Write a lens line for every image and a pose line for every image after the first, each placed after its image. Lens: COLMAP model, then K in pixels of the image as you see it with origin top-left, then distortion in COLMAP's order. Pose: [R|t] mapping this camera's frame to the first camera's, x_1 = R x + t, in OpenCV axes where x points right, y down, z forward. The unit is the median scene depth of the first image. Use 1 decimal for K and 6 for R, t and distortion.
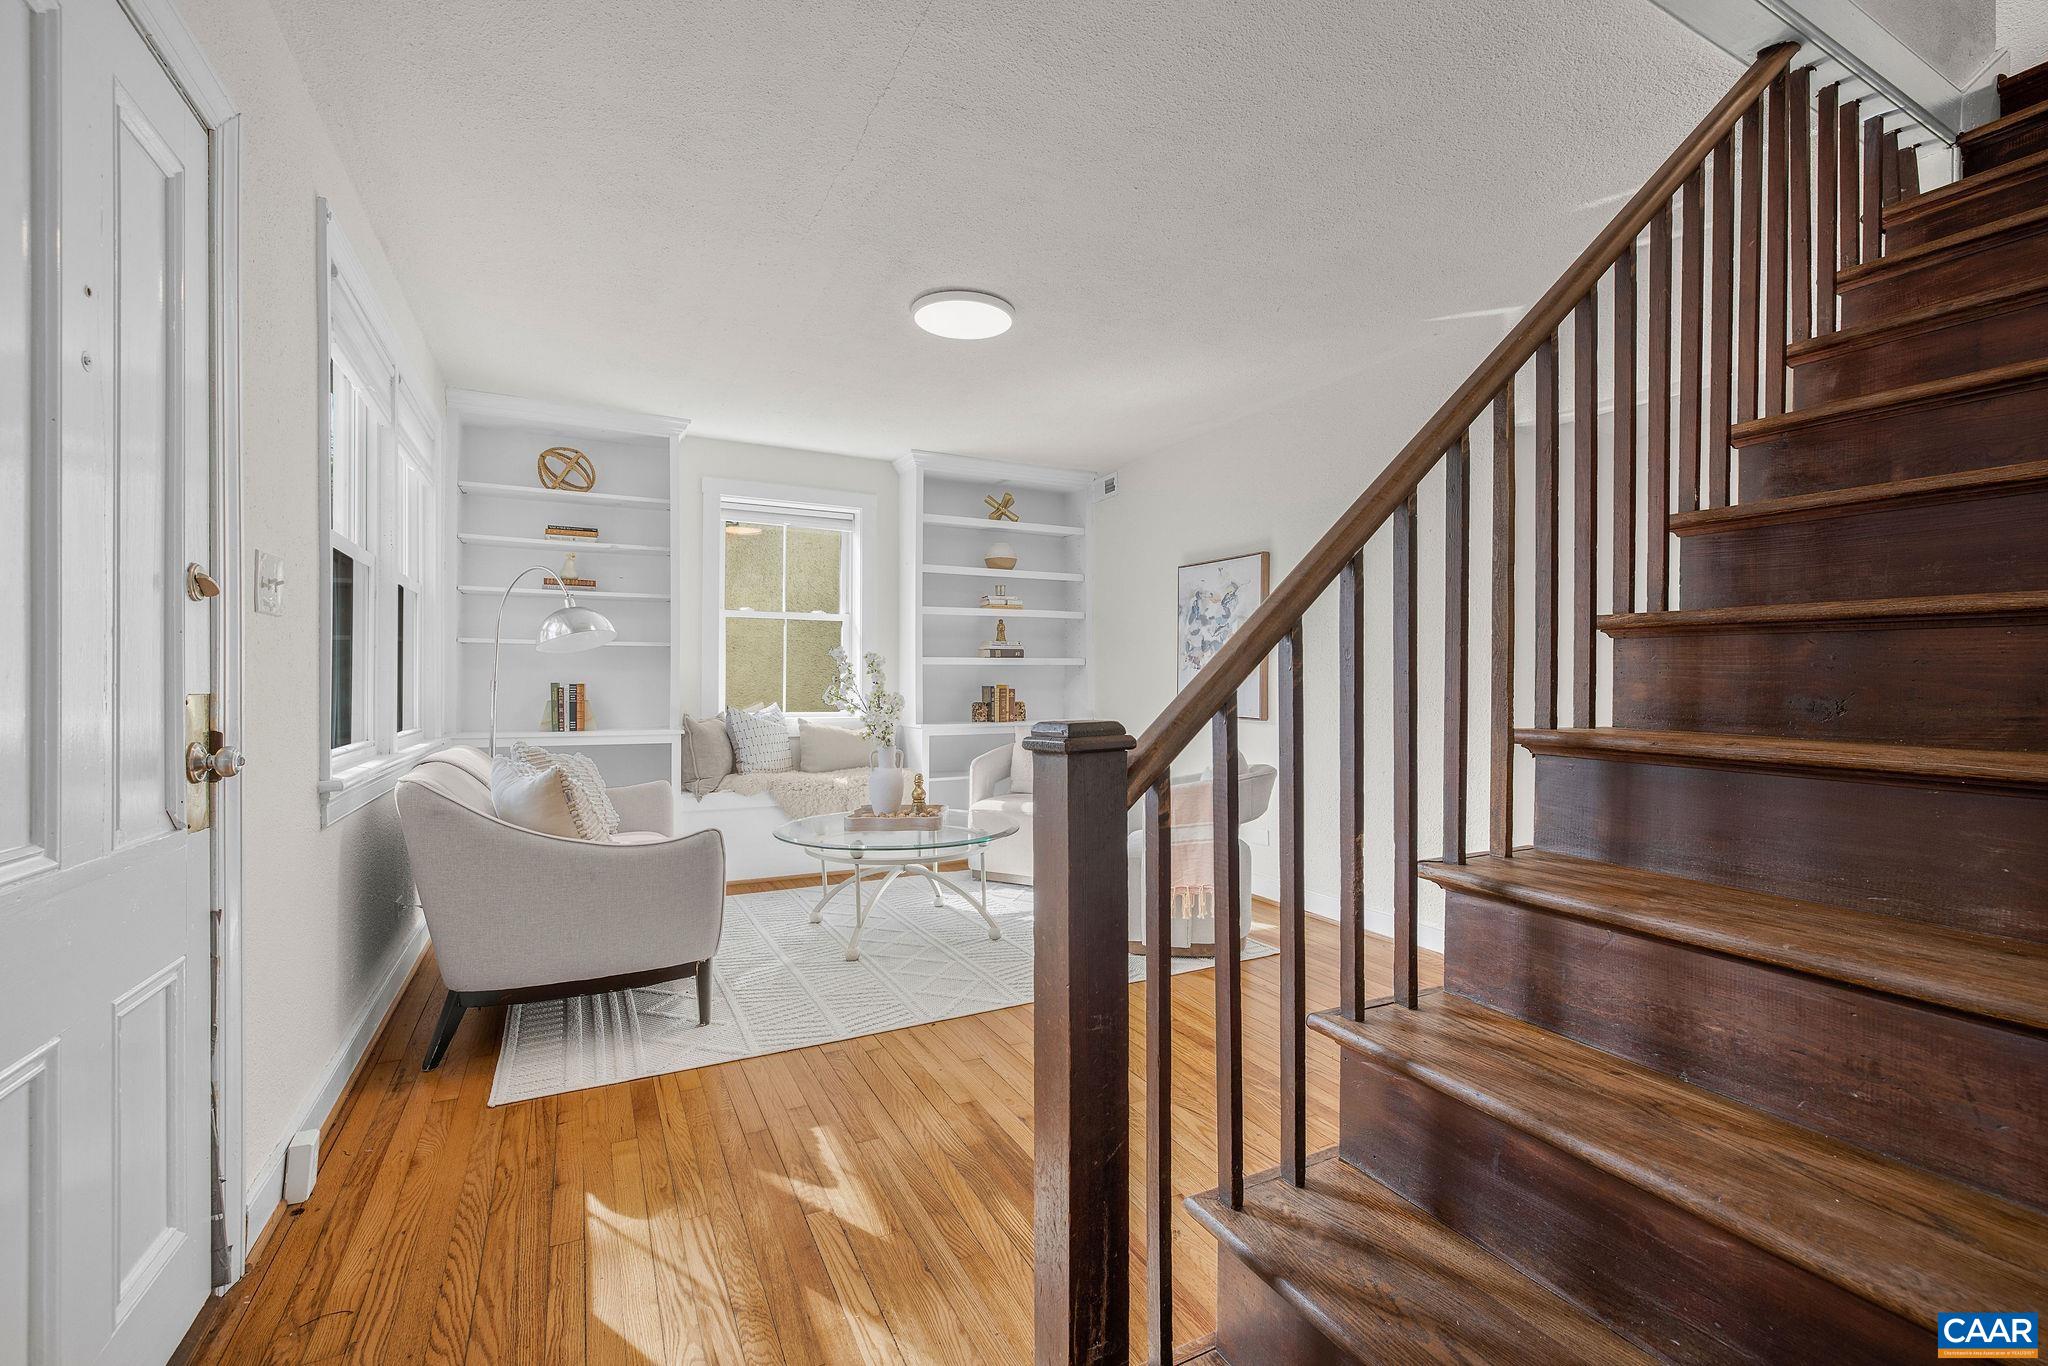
lens RADIAL K [[874.3, 0, 1032.1], [0, 874.3, 690.1], [0, 0, 1]] dist [0.000183, -0.000324]
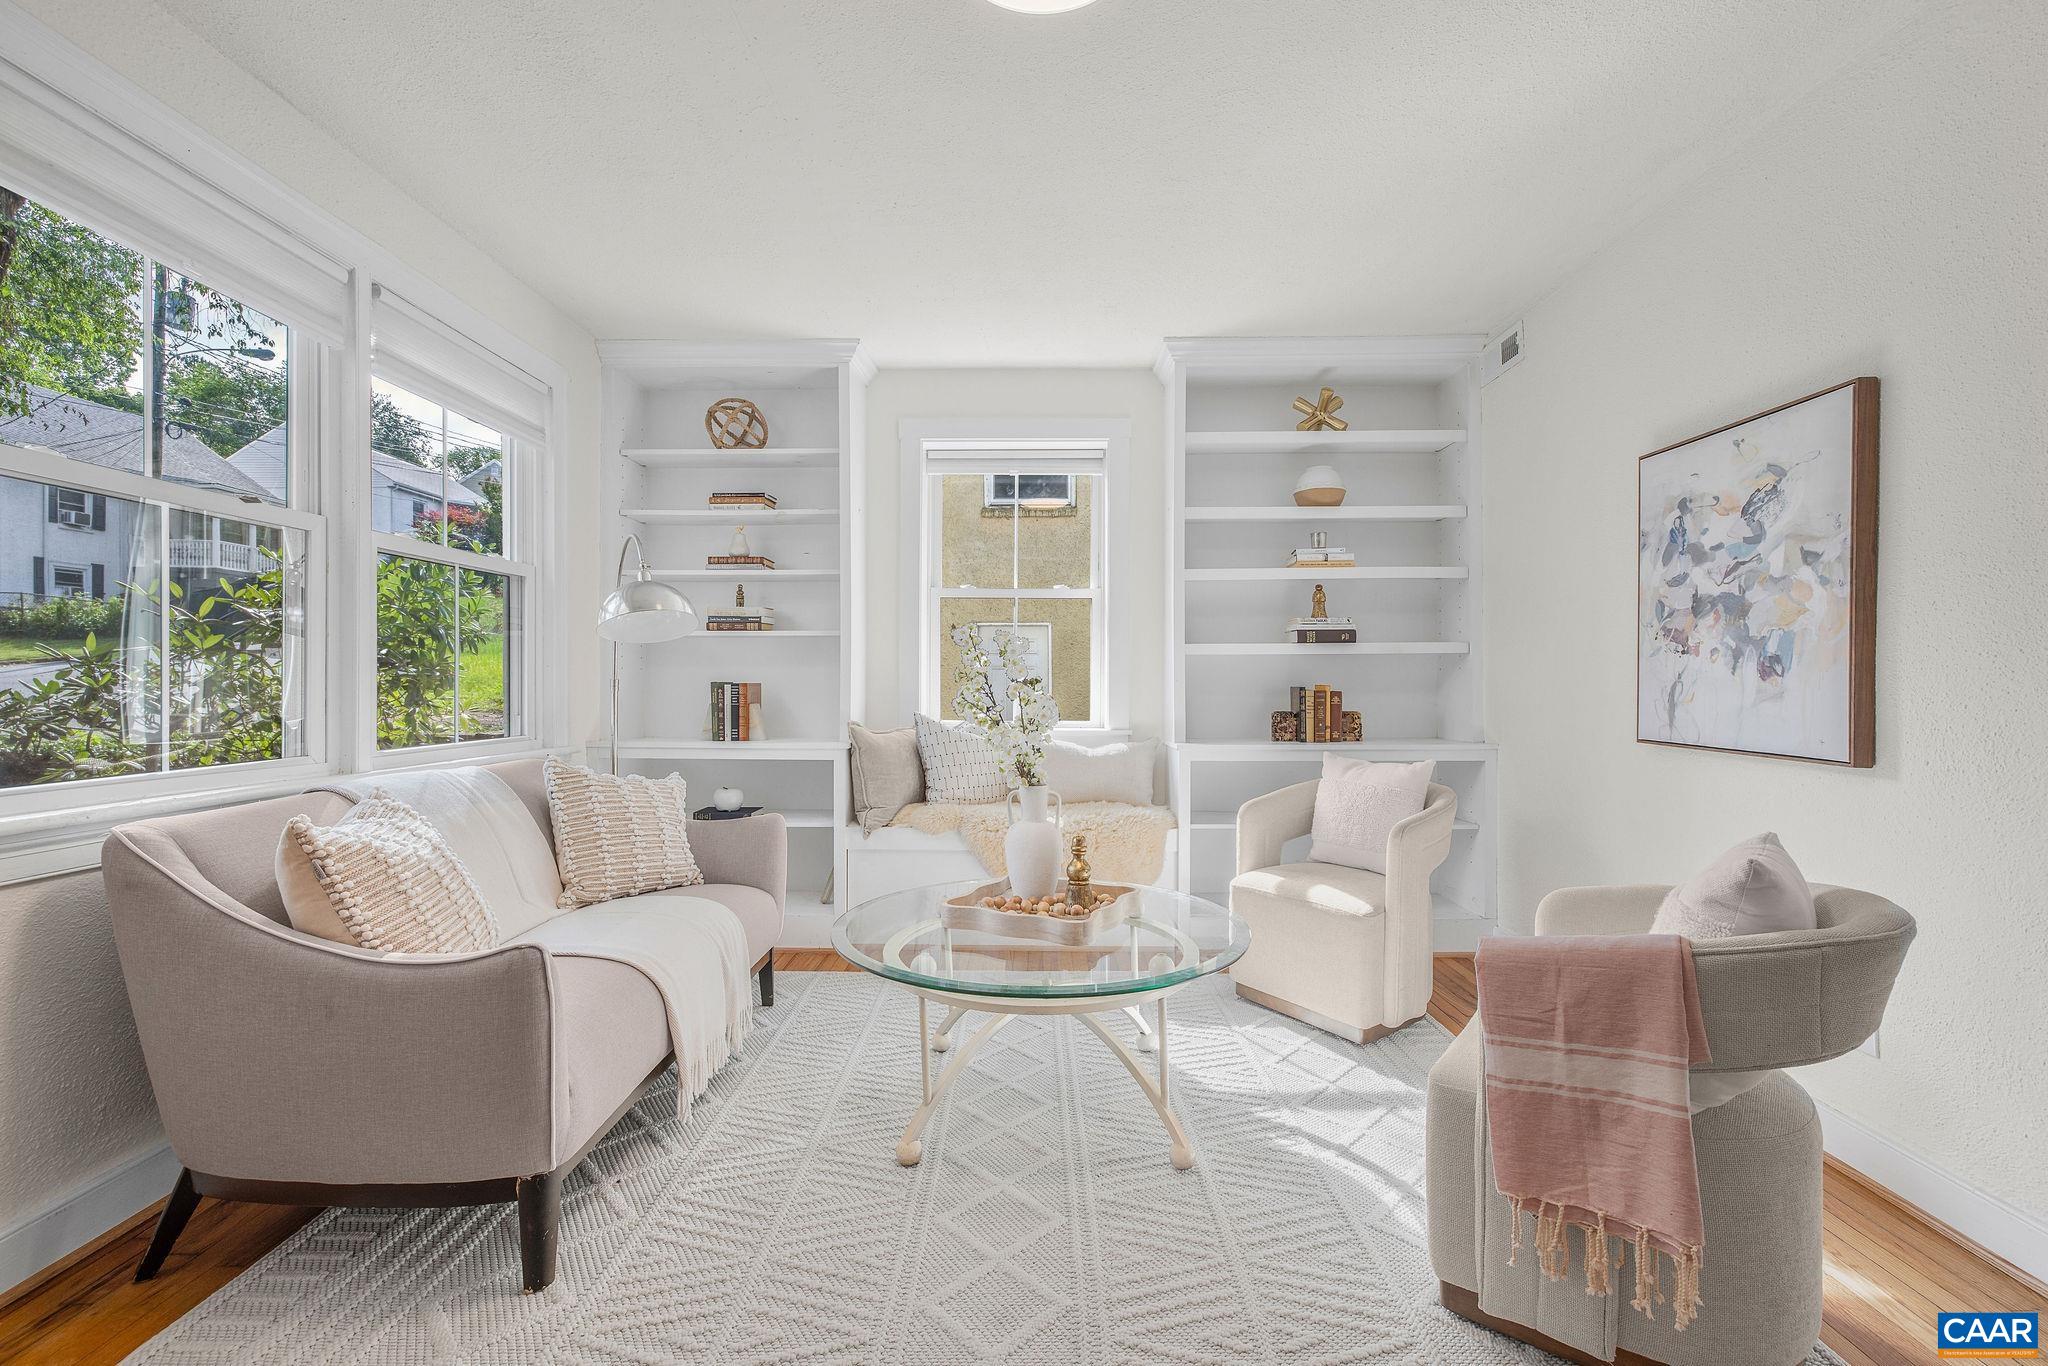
lens RADIAL K [[874.3, 0, 1024.1], [0, 874.3, 682.7], [0, 0, 1]] dist [0.000183, -0.000324]
pose [[0.876689, 0.000106, -0.481058, 0.100827], [-0.004065, 0.999966, -0.007186, -0.002644], [0.481041, 0.008256, 0.876659, 0.387454]]
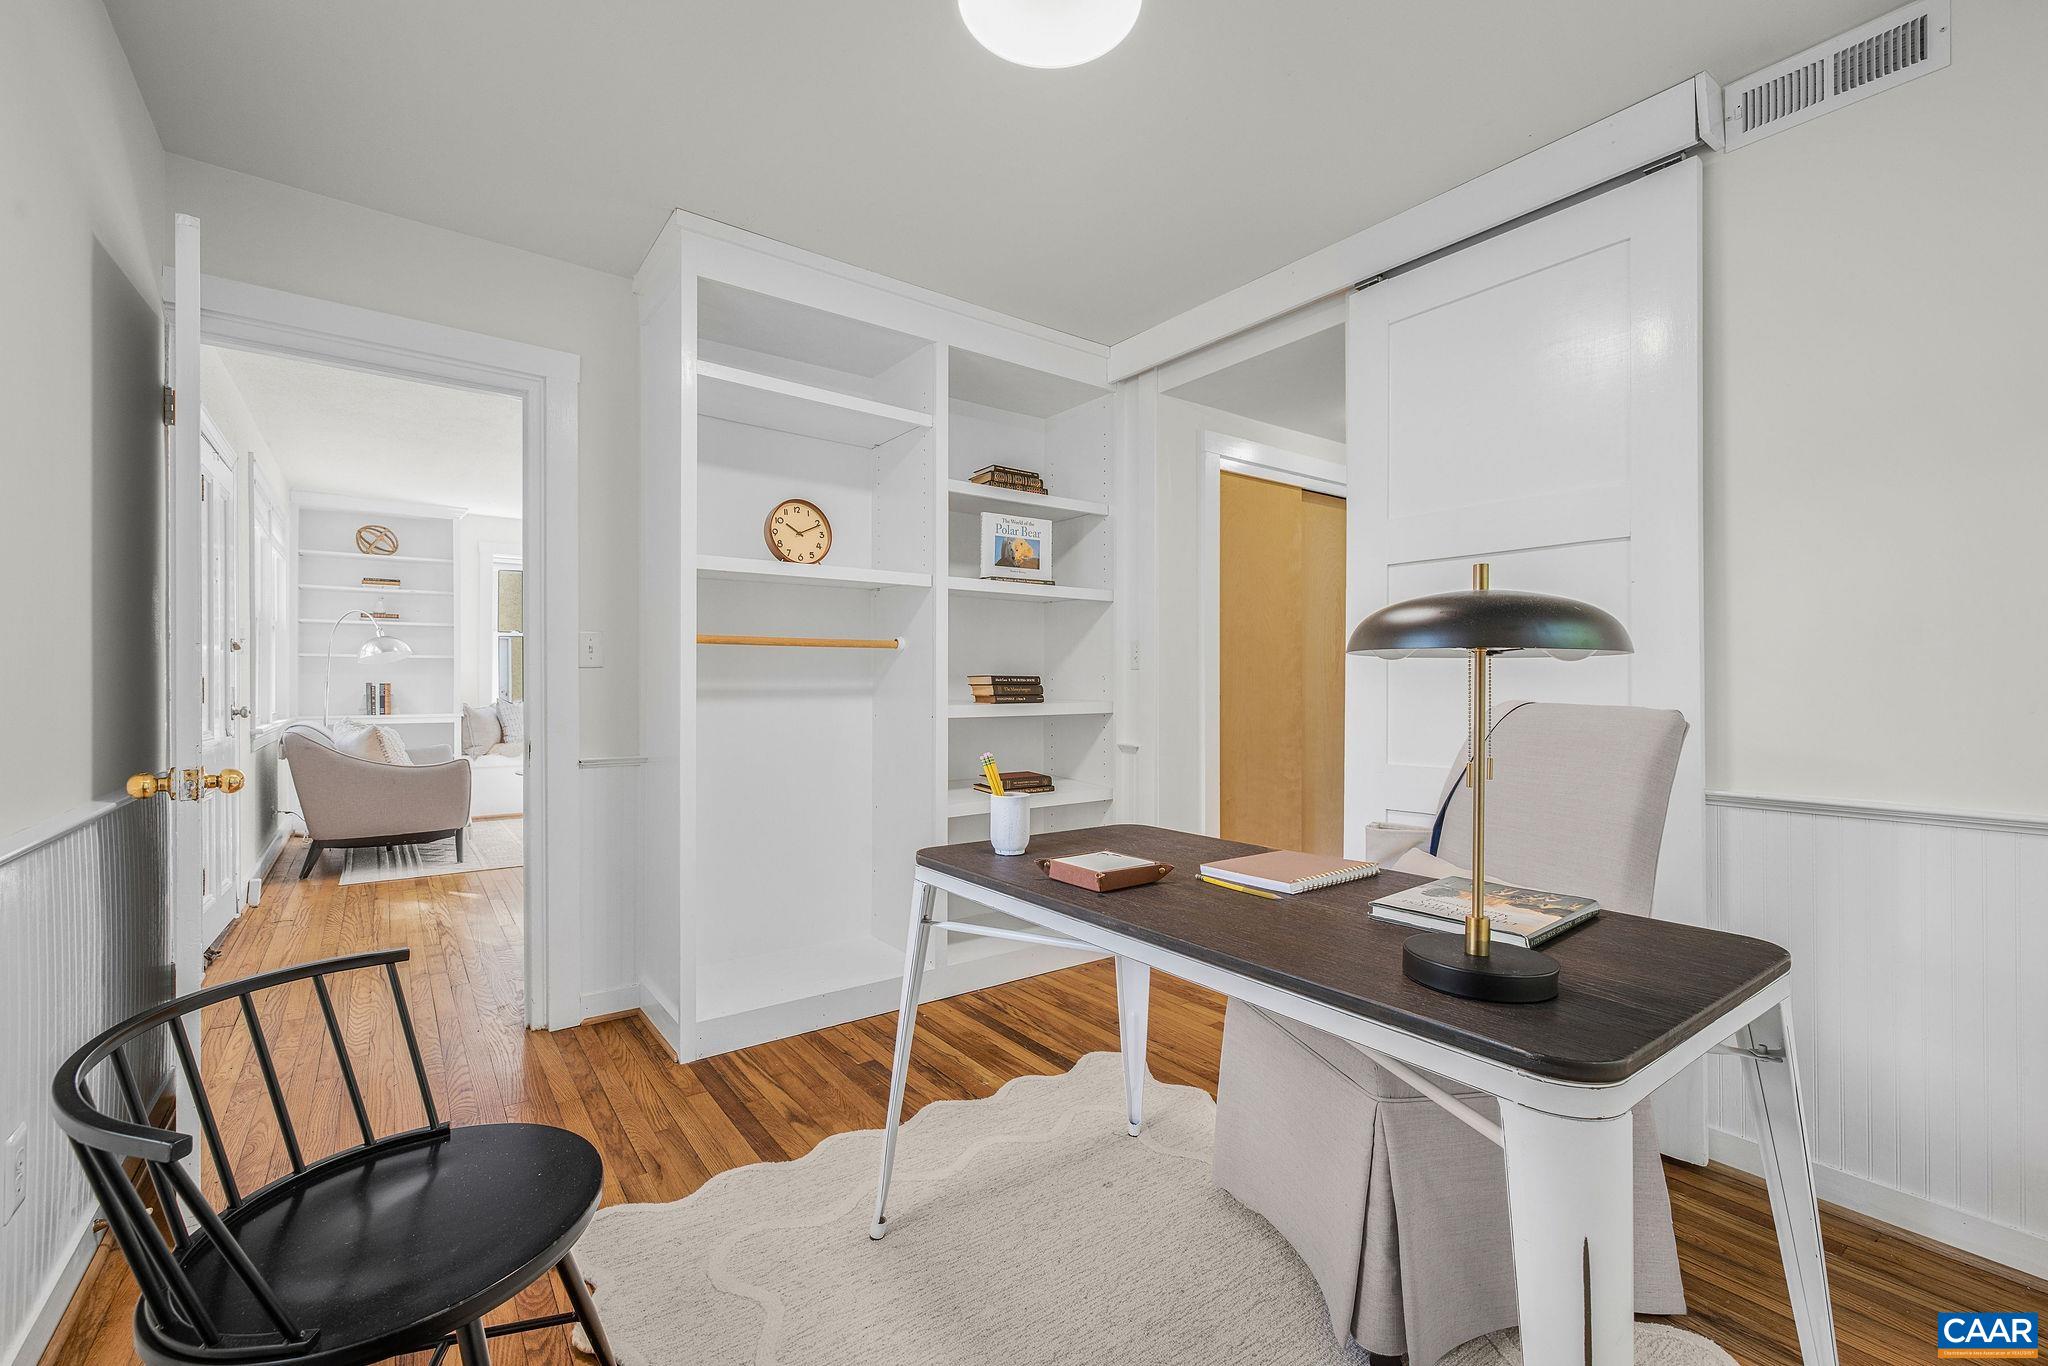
lens RADIAL K [[874.3, 0, 1034.0], [0, 874.3, 681.5], [0, 0, 1]] dist [0.000183, -0.000324]
pose [[0.987457, -0.006194, 0.157765, 0.324739], [0.007601, 0.999937, -0.008316, 0.009663], [-0.157703, 0.009410, 0.987442, -0.623137]]
